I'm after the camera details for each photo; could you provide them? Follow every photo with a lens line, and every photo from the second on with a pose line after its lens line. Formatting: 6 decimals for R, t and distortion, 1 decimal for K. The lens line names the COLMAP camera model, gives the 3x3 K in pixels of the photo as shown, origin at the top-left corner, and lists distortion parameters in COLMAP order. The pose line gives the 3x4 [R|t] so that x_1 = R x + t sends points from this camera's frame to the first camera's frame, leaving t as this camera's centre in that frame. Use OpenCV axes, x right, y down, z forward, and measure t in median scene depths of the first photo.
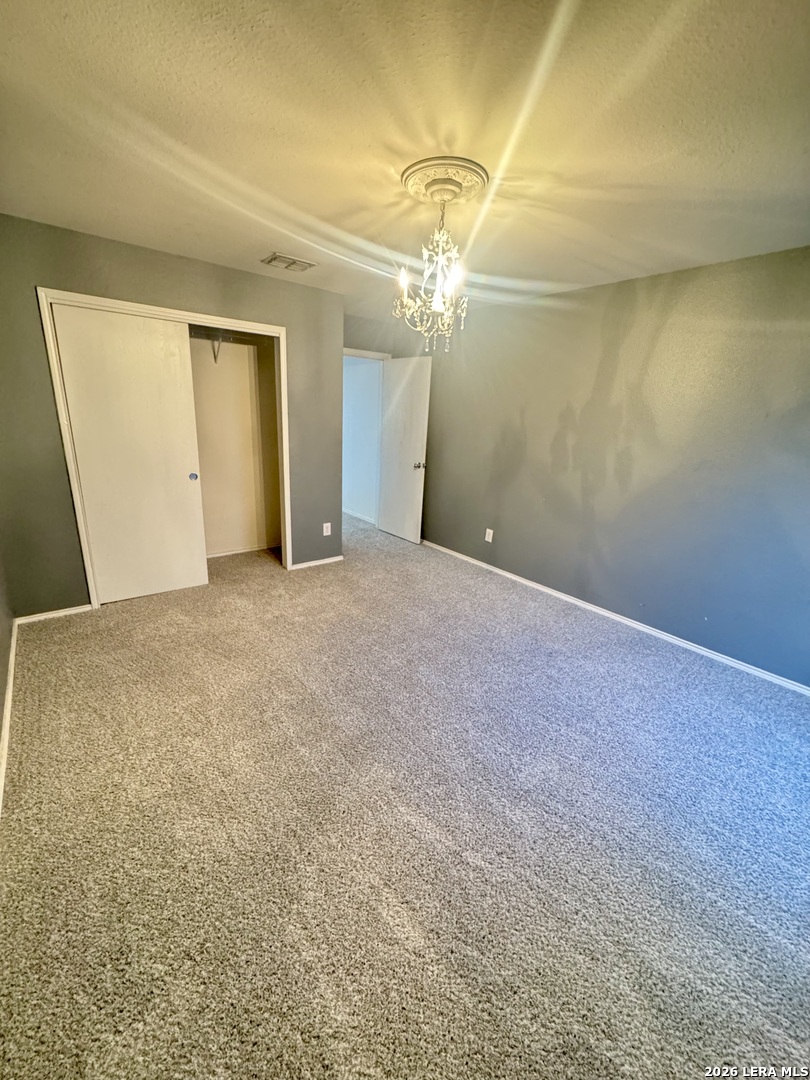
lens RADIAL K [[434.2, 0, 407.4], [0, 434.2, 539.7], [0, 0, 1]] dist [0.000416, -0.000103]
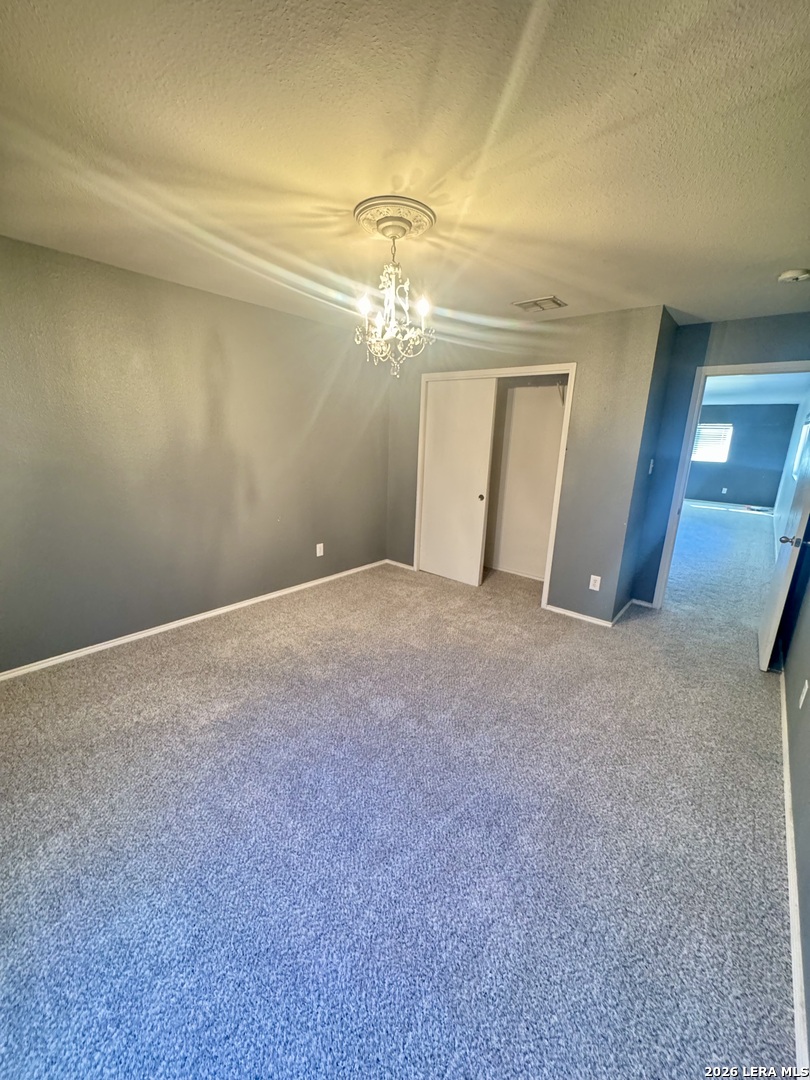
lens RADIAL K [[434.2, 0, 406.5], [0, 434.2, 539.8], [0, 0, 1]] dist [0.000416, -0.000103]
pose [[0.182382, 0.193134, -0.964073, 0.715725], [-0.304851, 0.943306, 0.131302, -0.133336], [0.934774, 0.269951, 0.230919, 0.563565]]
